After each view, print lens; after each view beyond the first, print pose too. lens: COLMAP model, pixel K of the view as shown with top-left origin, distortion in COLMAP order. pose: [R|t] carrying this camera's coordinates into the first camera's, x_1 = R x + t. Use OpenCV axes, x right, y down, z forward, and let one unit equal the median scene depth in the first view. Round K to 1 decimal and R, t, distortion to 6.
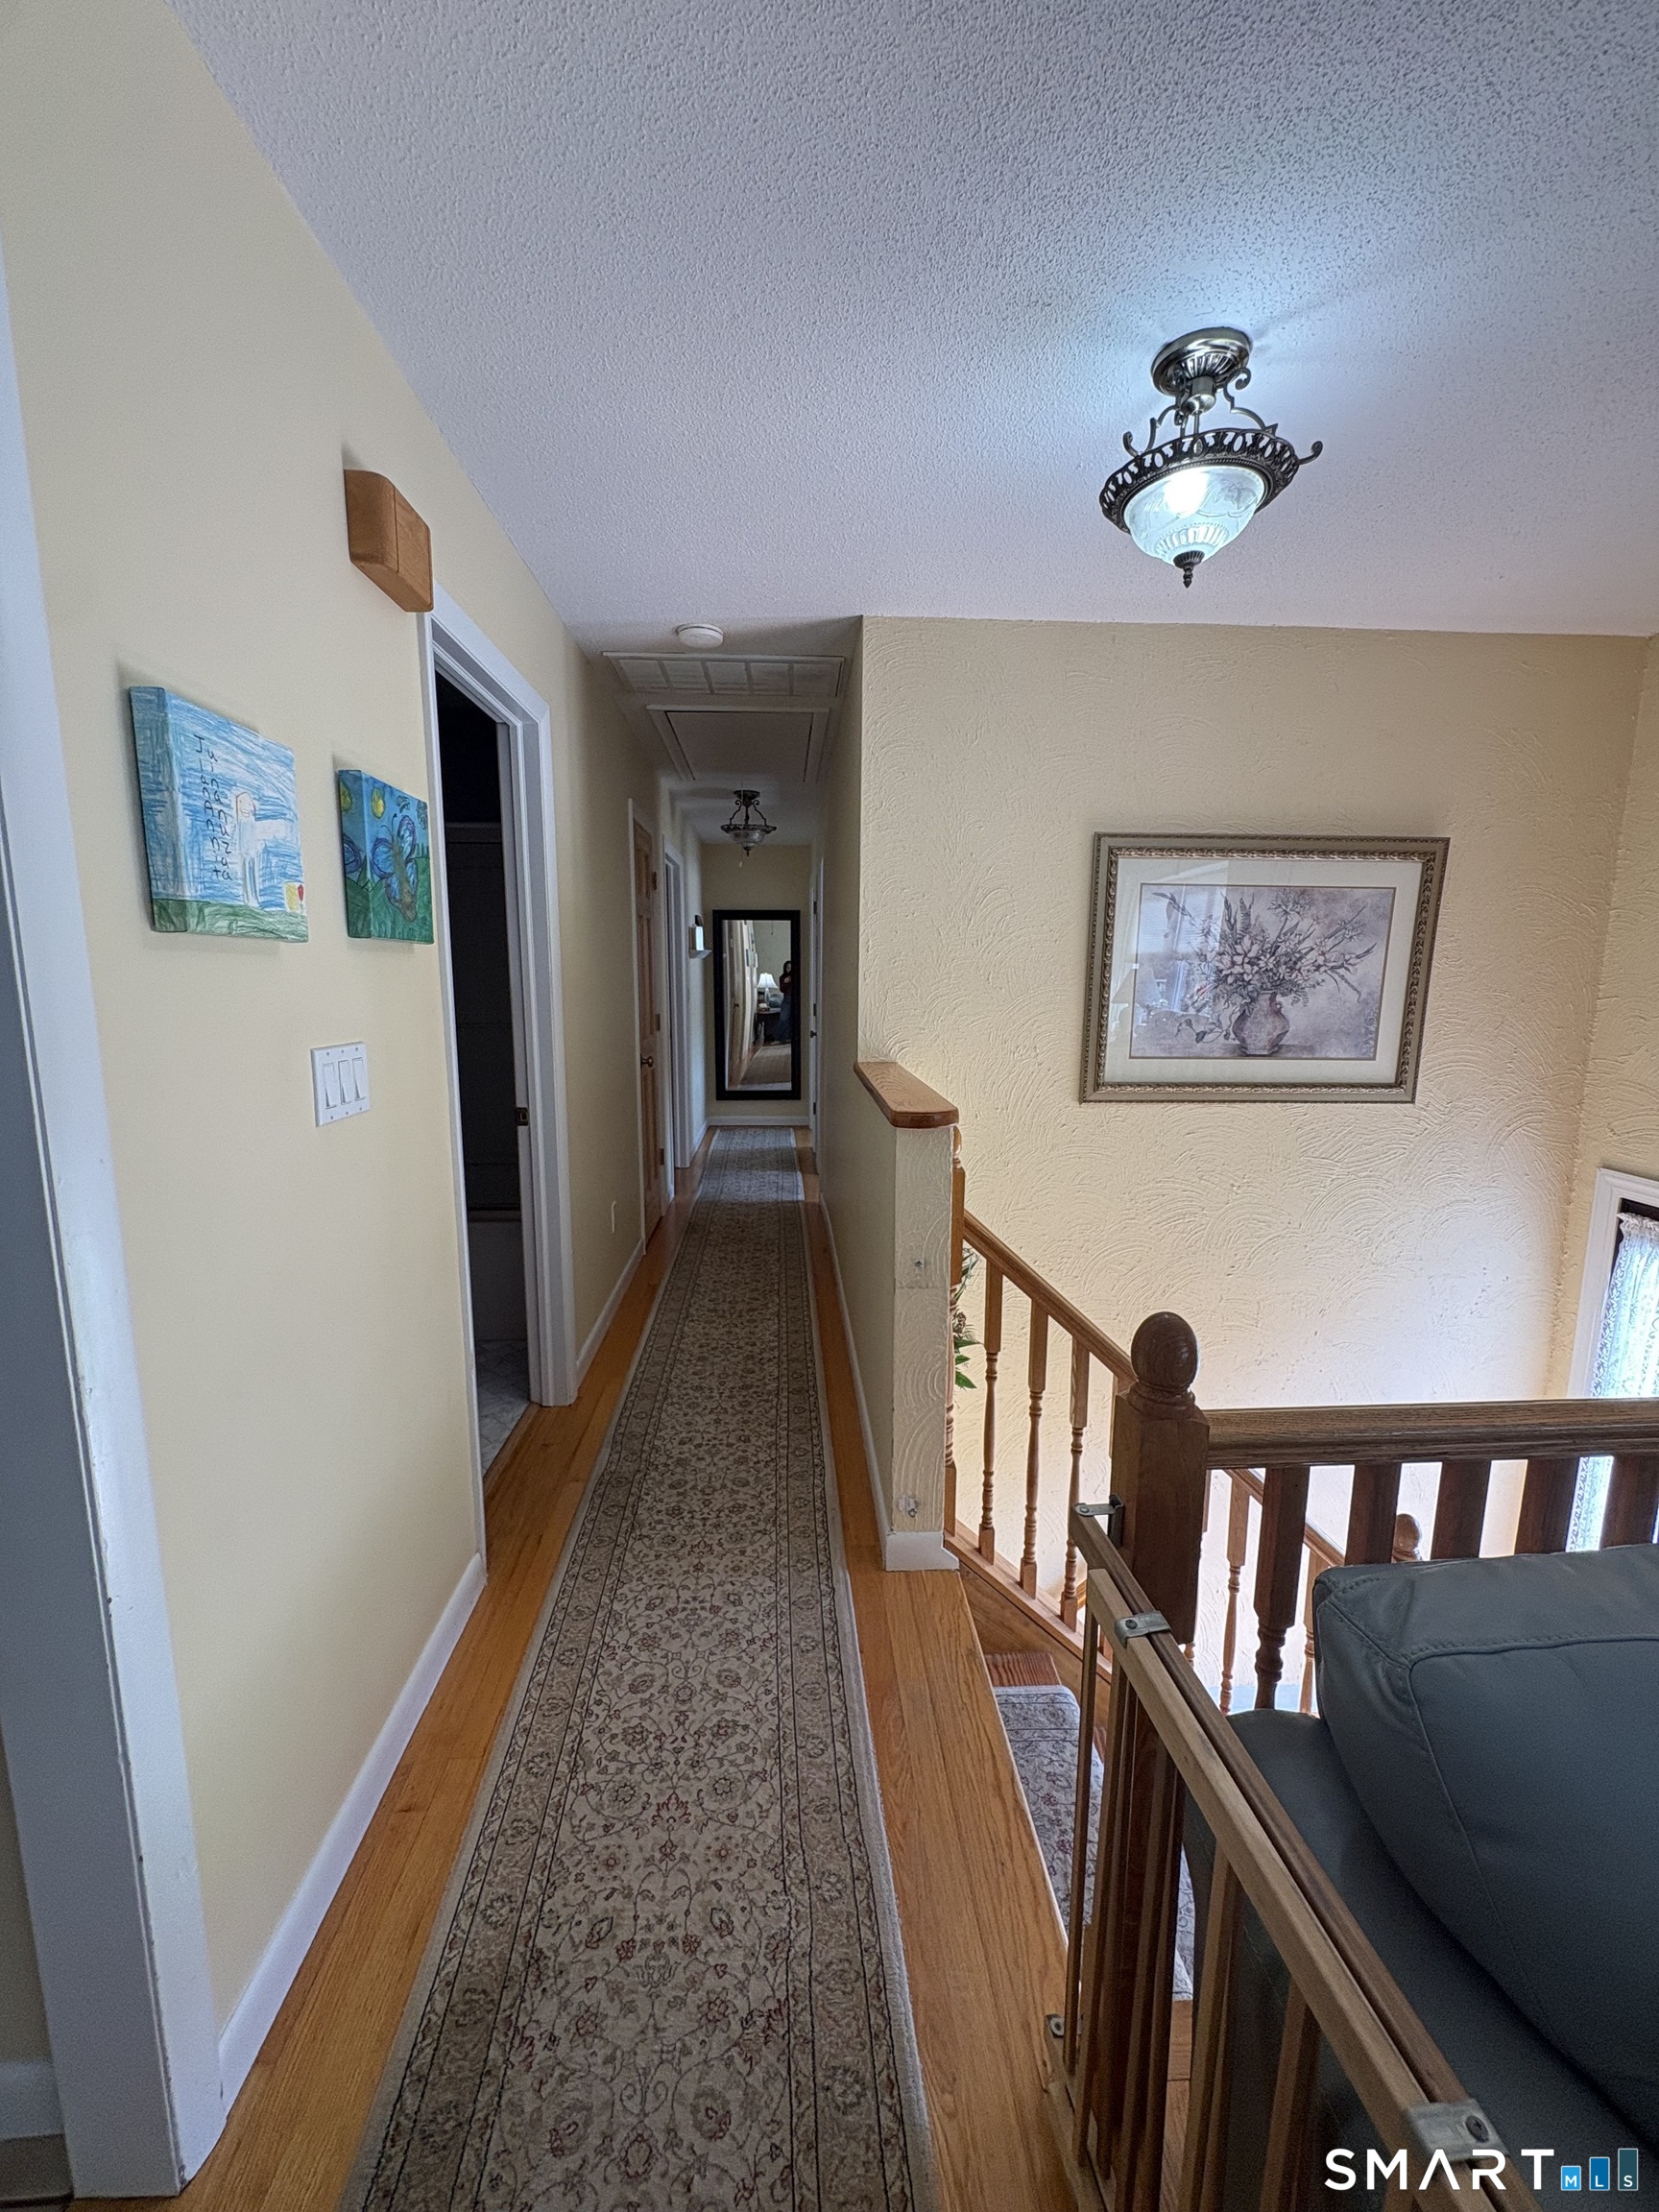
lens RADIAL K [[879.8, 0, 814.1], [0, 879.8, 1111.0], [0, 0, 1]] dist [0.000849, -0.000074]
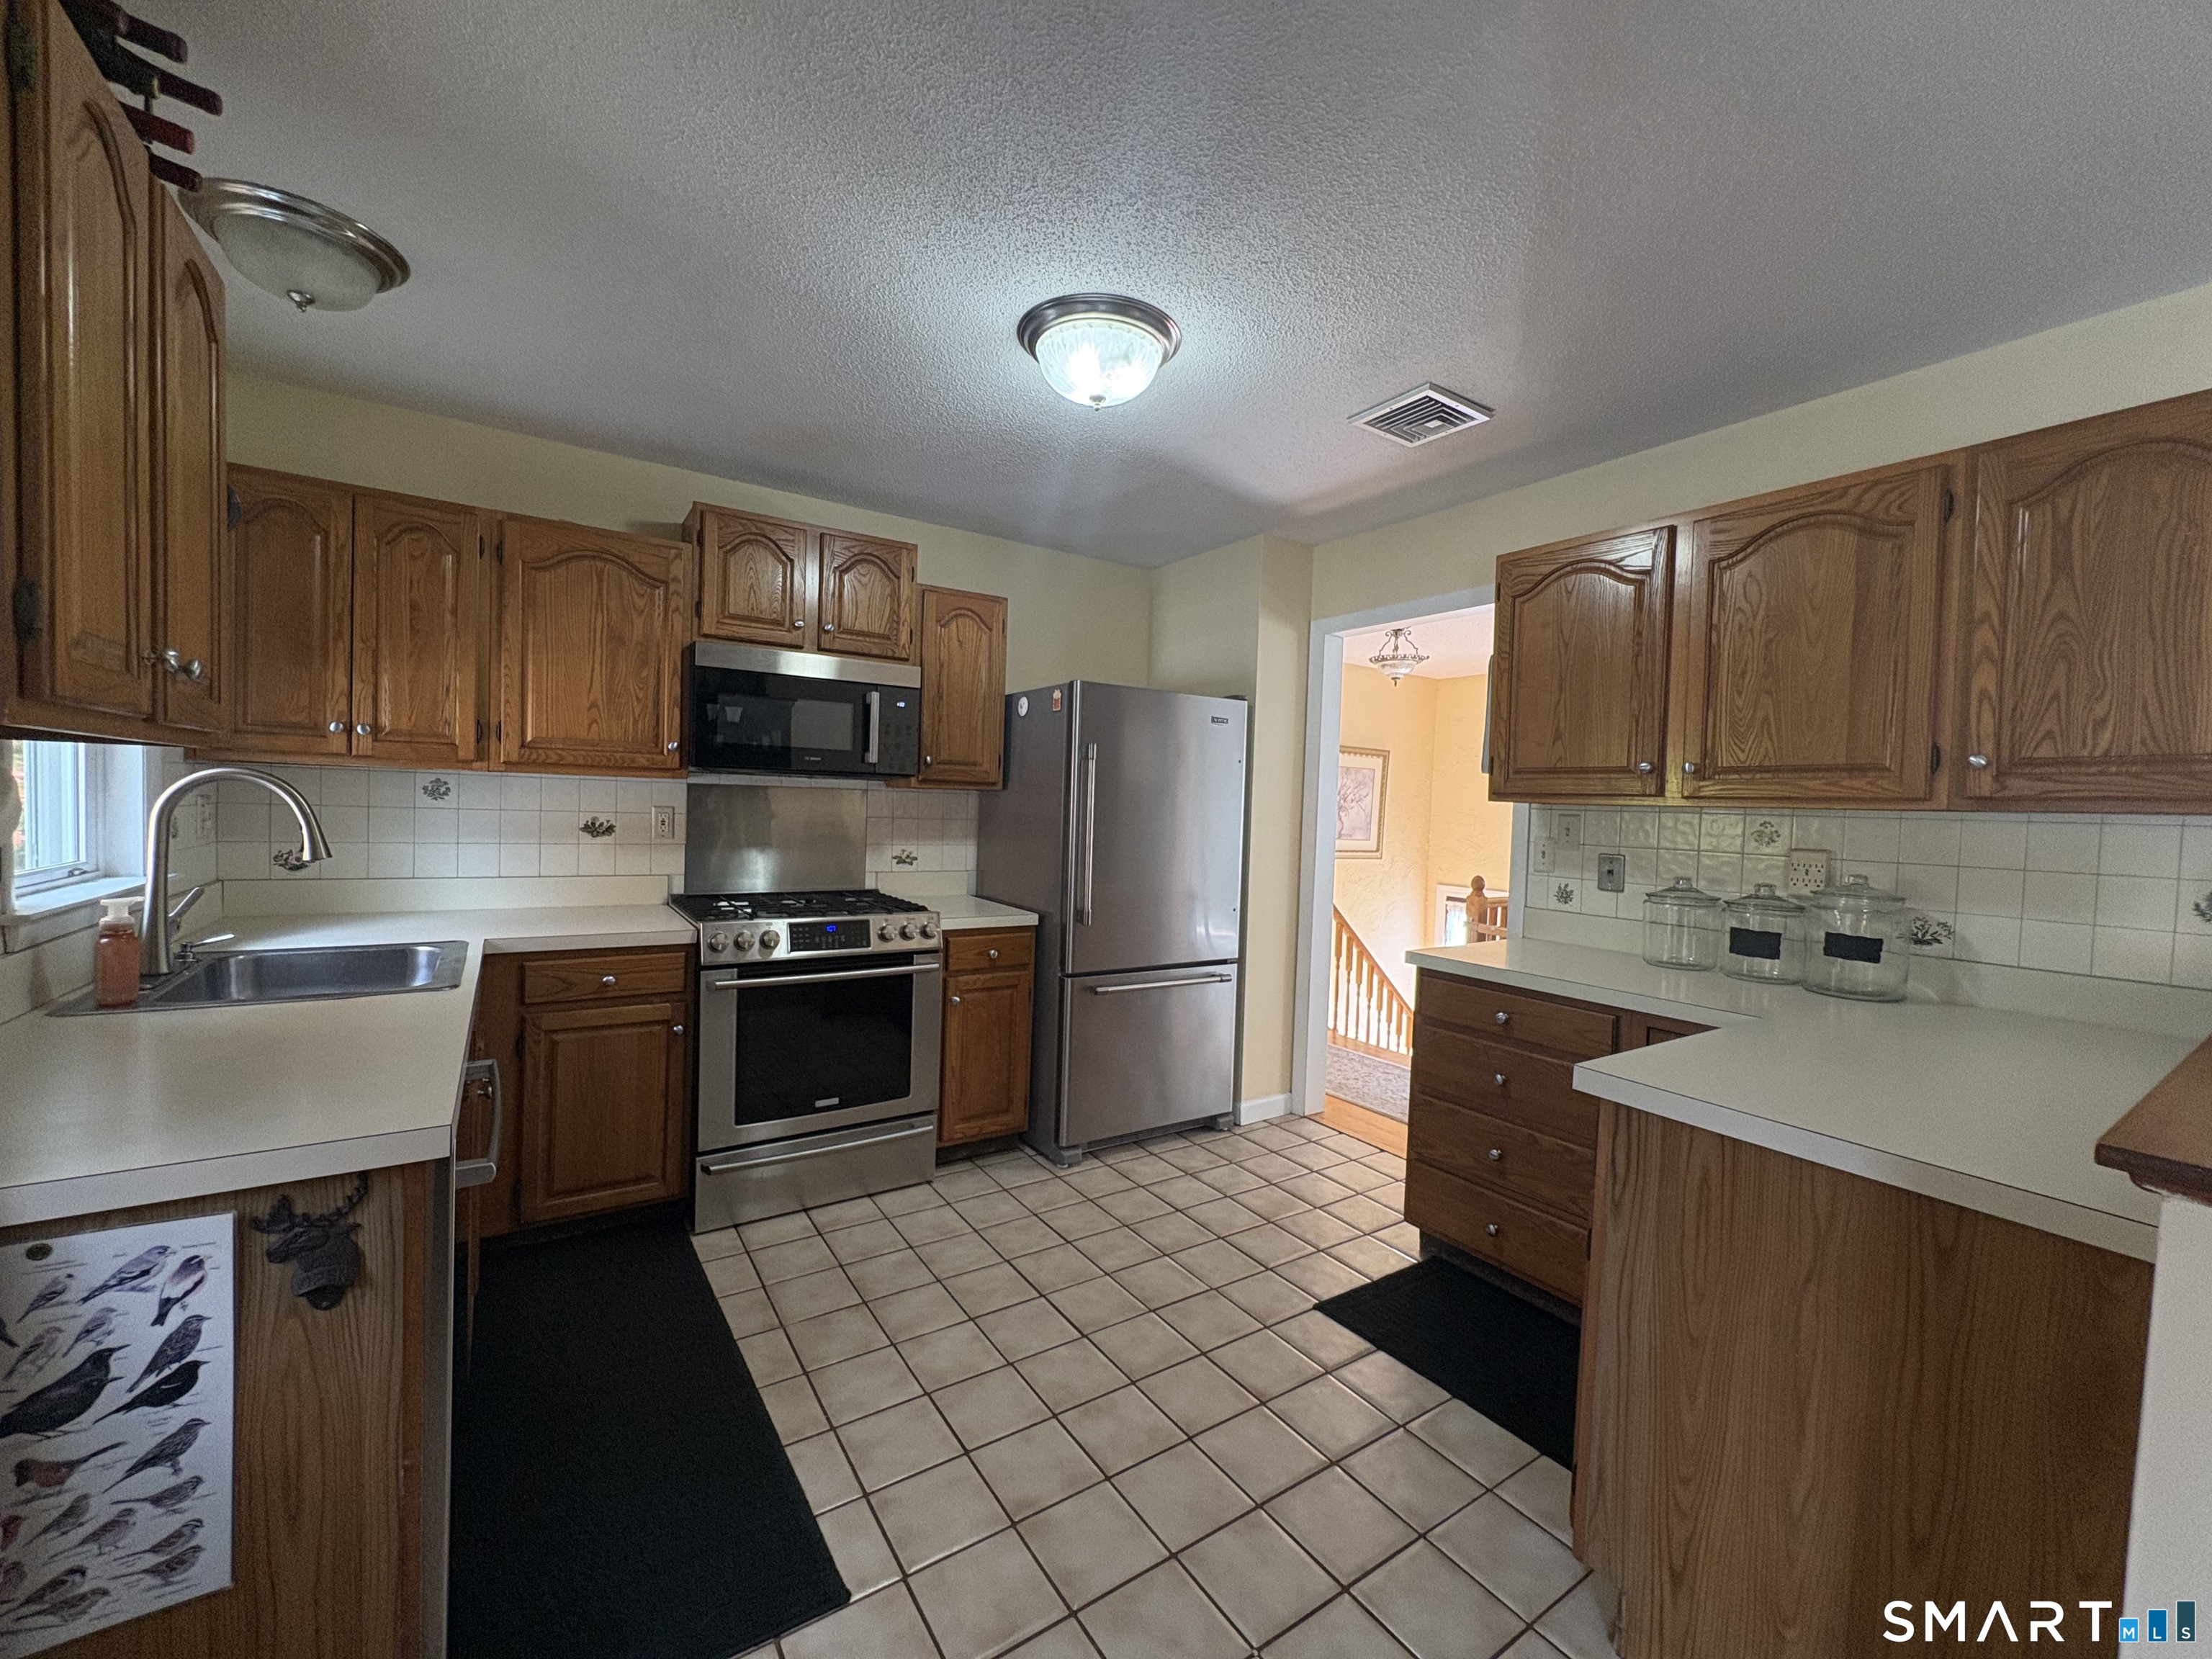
lens RADIAL K [[879.8, 0, 1103.7], [0, 879.8, 830.1], [0, 0, 1]] dist [0.000849, -0.000074]
pose [[0.845428, 0.004924, 0.534067, -1.232911], [0.057254, 0.993360, -0.099793, 0.109109], [-0.531012, 0.114945, 0.839532, -0.593735]]
